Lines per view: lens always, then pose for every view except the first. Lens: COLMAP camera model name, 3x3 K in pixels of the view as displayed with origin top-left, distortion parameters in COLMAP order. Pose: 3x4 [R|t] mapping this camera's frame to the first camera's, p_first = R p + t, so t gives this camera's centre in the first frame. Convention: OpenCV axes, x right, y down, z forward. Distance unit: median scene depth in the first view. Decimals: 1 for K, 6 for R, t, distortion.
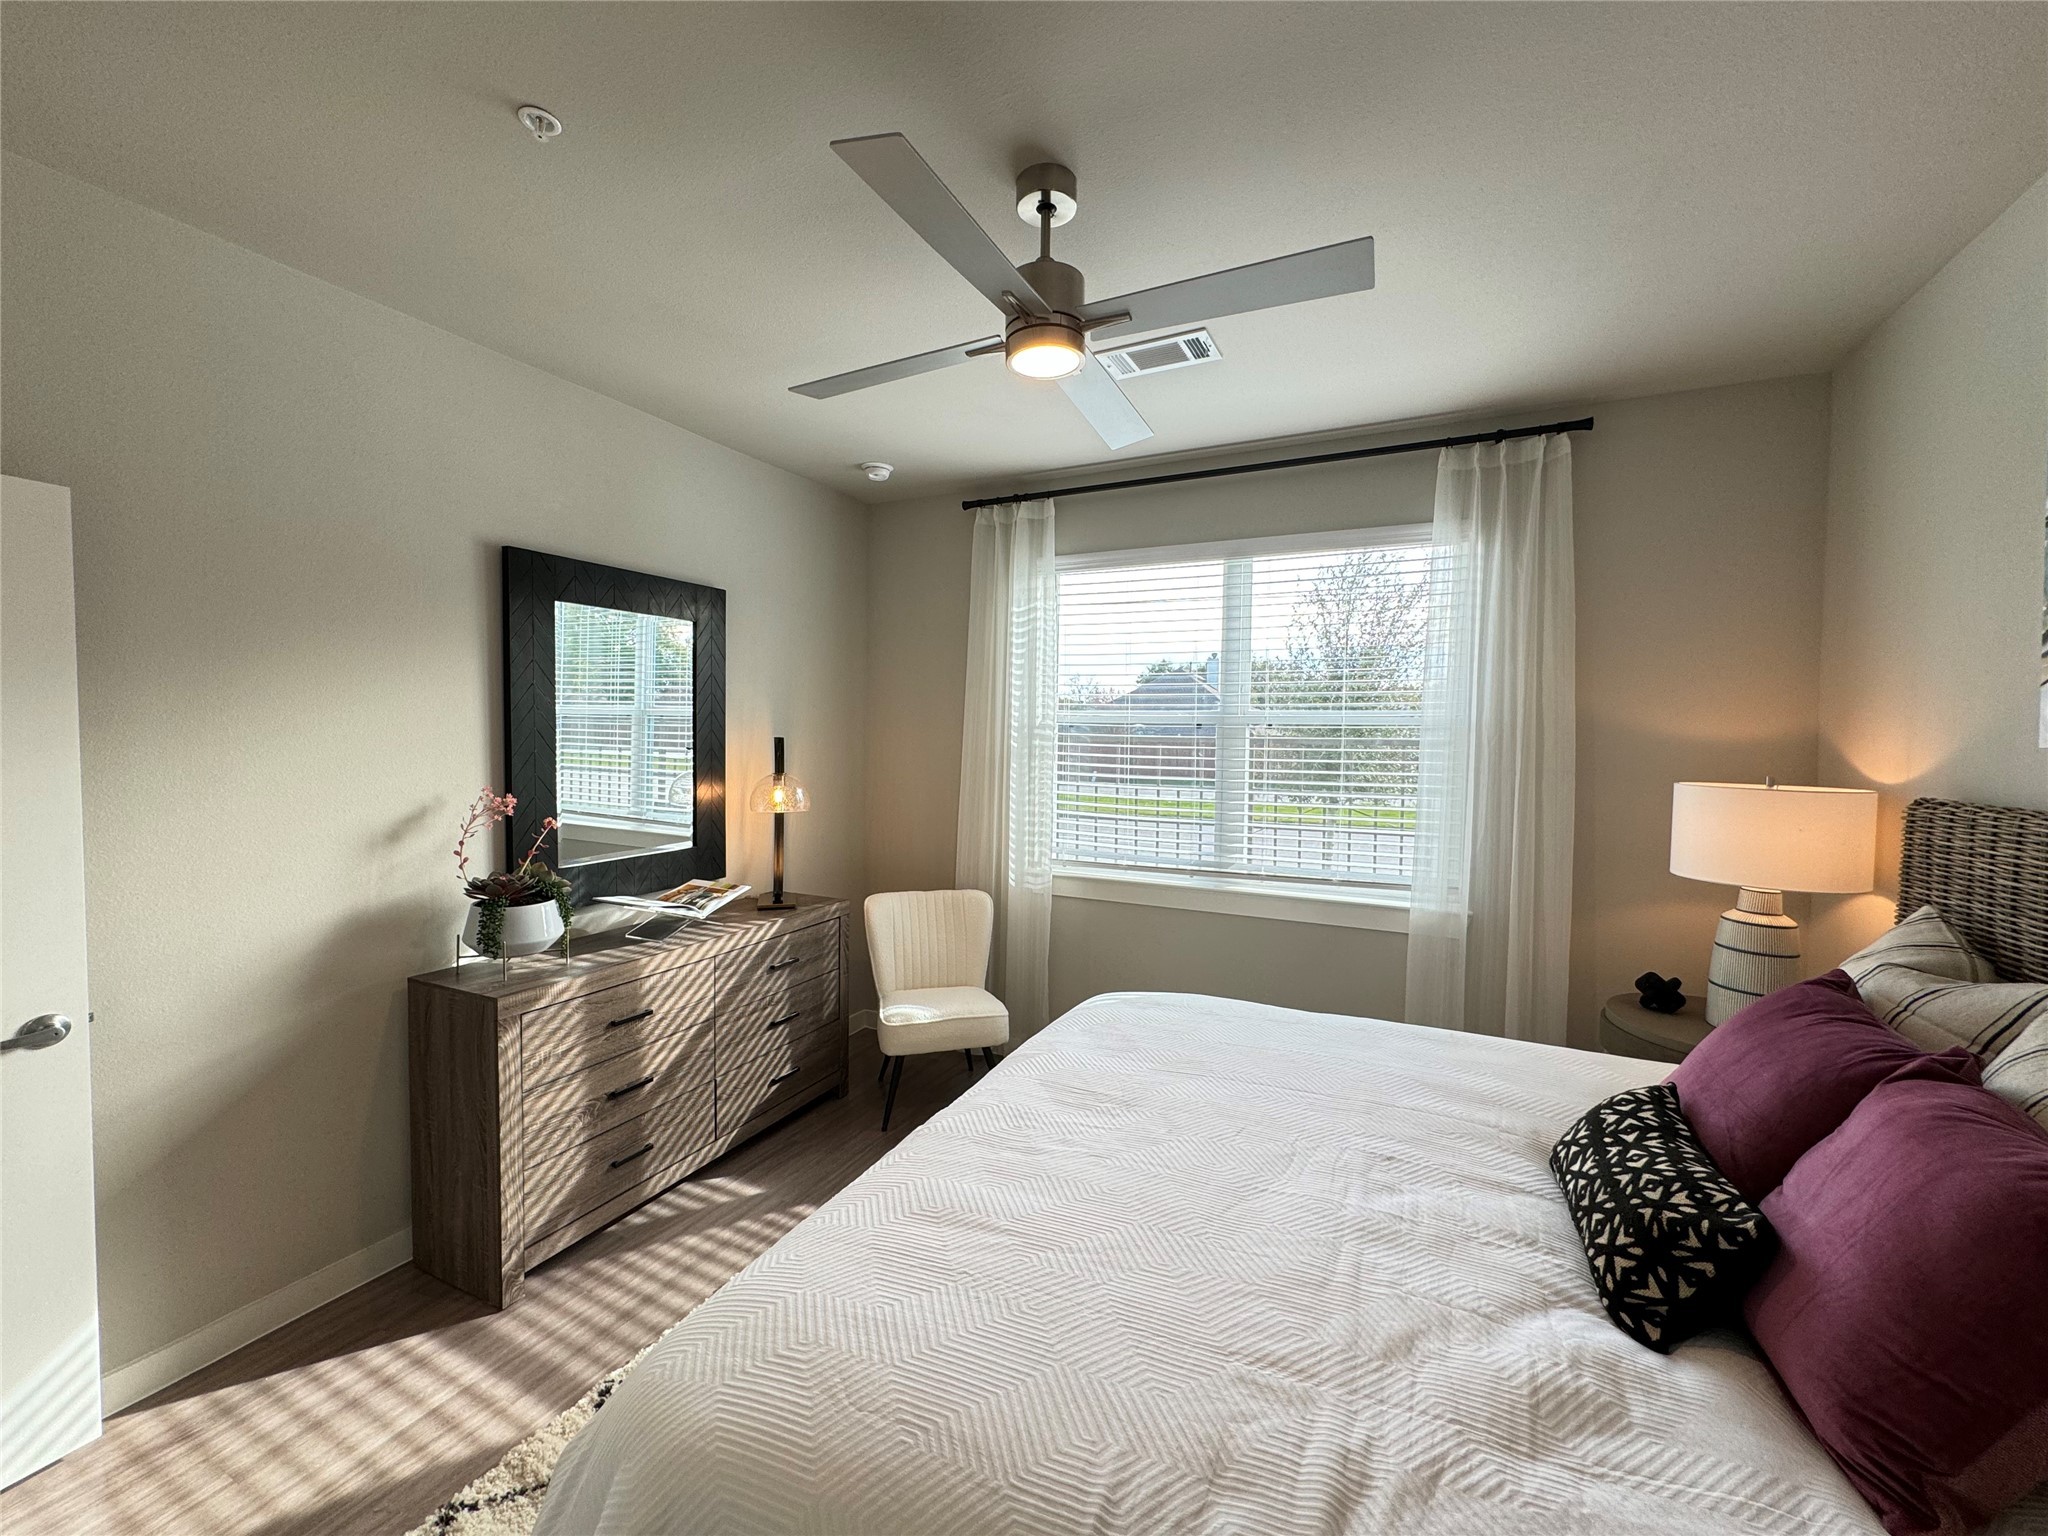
lens RADIAL K [[825.0, 0, 1029.1], [0, 825.0, 761.8], [0, 0, 1]] dist [-0.000889, 0.003071]
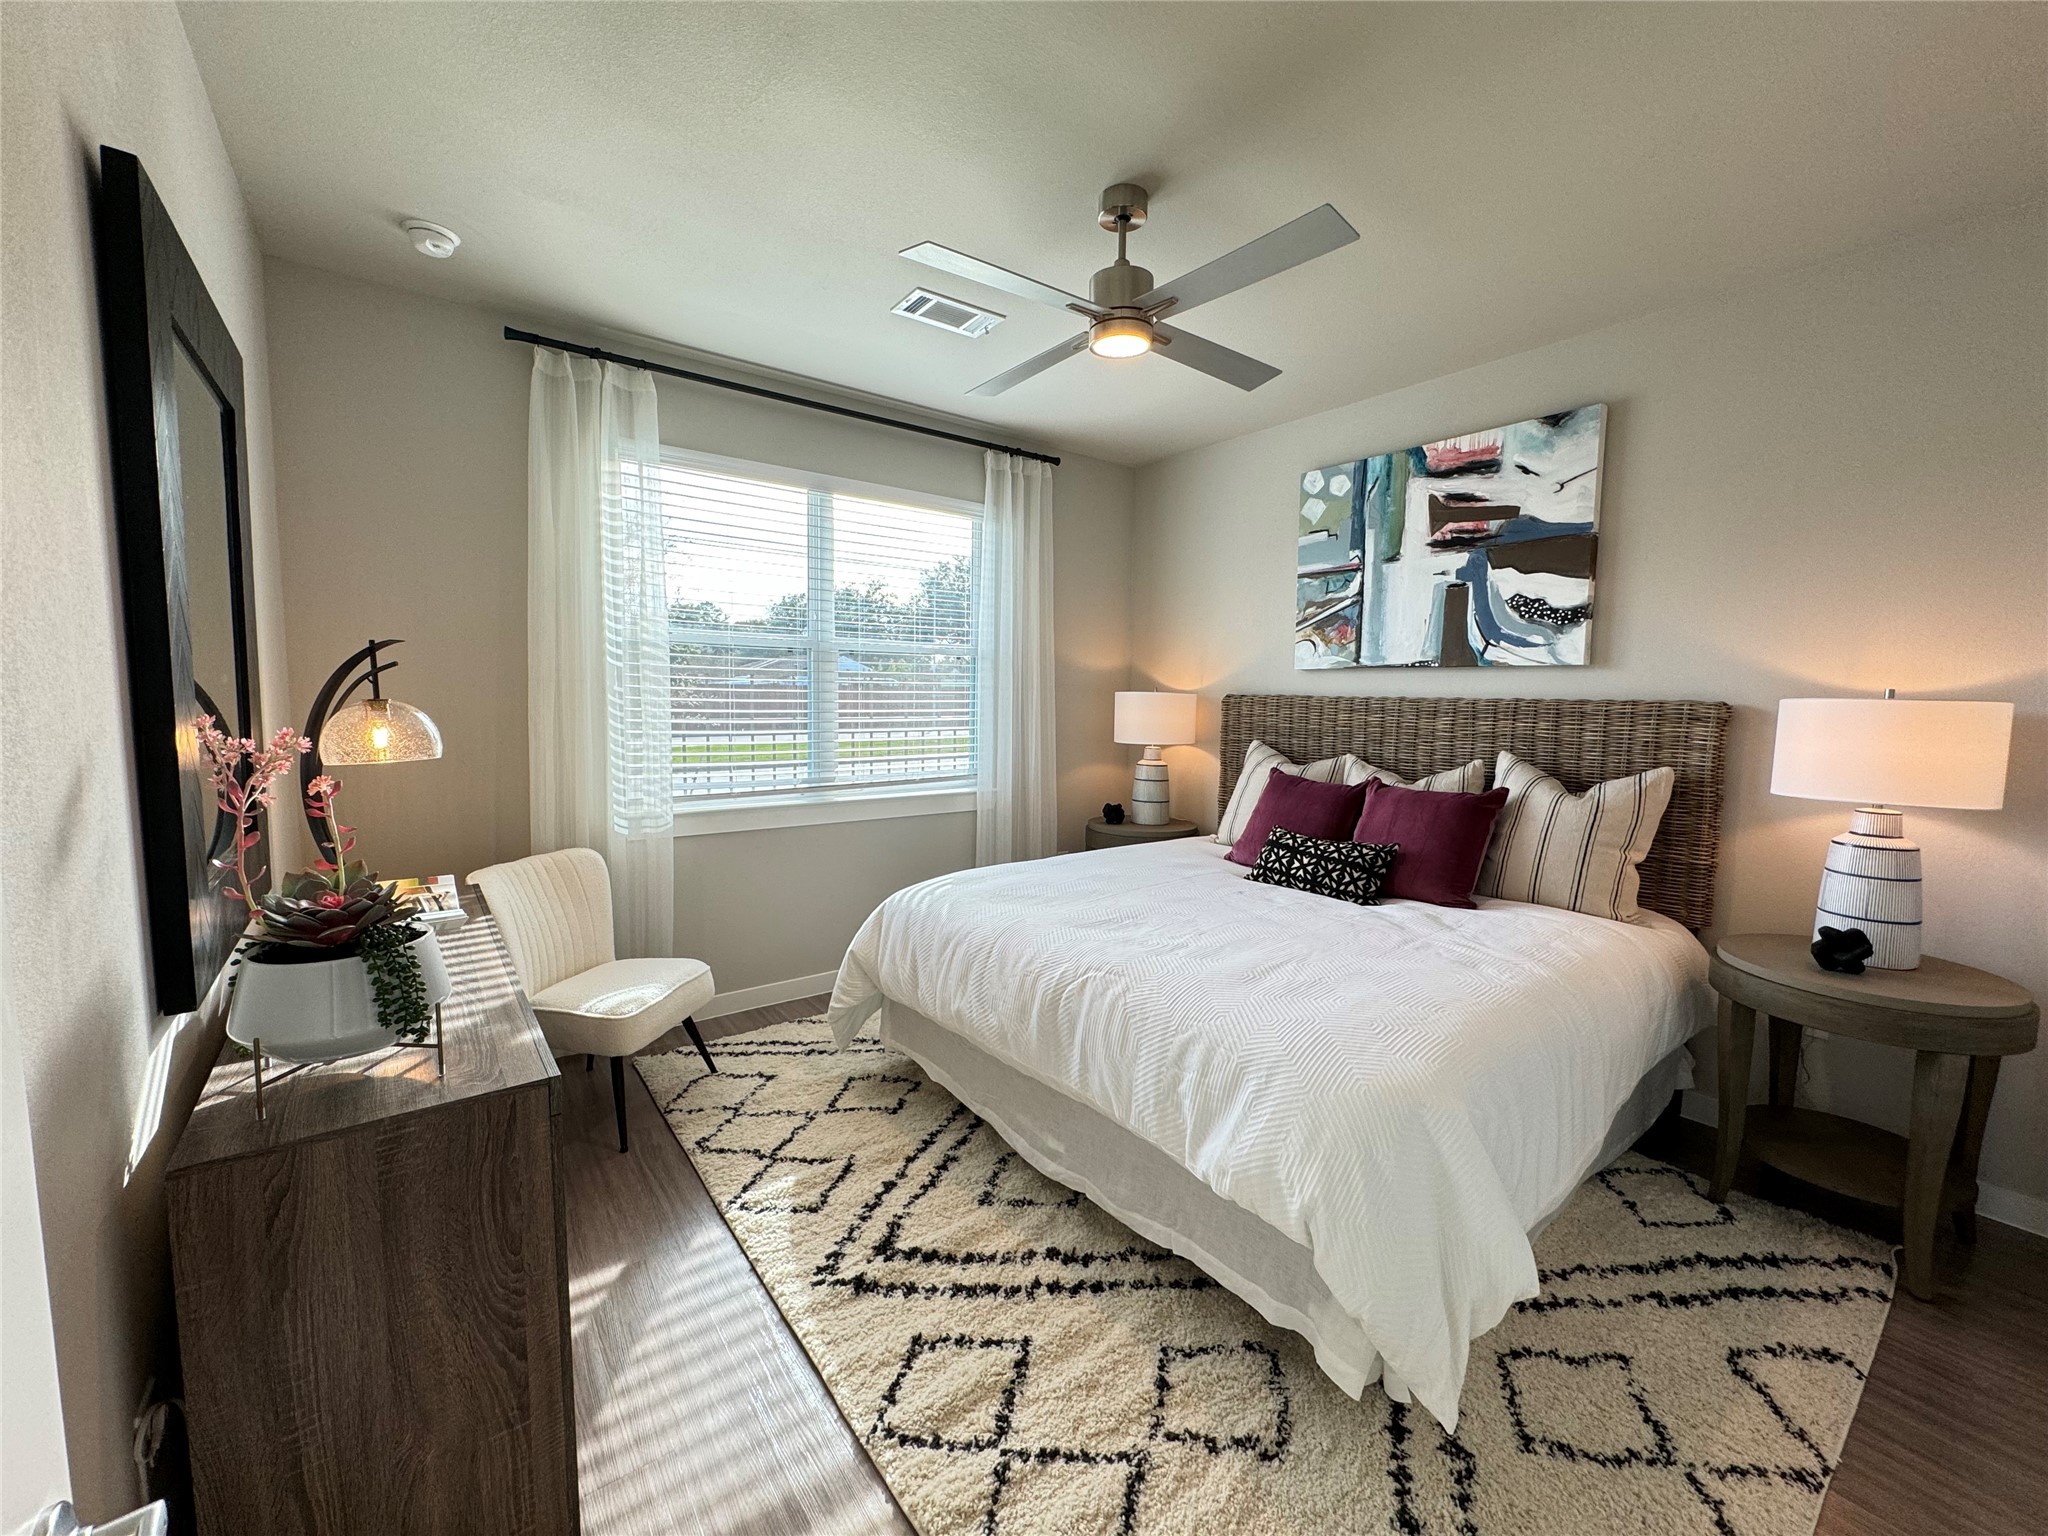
lens RADIAL K [[825.0, 0, 1029.1], [0, 825.0, 761.8], [0, 0, 1]] dist [-0.000889, 0.003071]
pose [[0.444283, -0.081220, 0.892197, -0.744221], [0.021572, 0.996563, 0.079979, 0.024822], [-0.895627, -0.016287, 0.444508, 0.343778]]
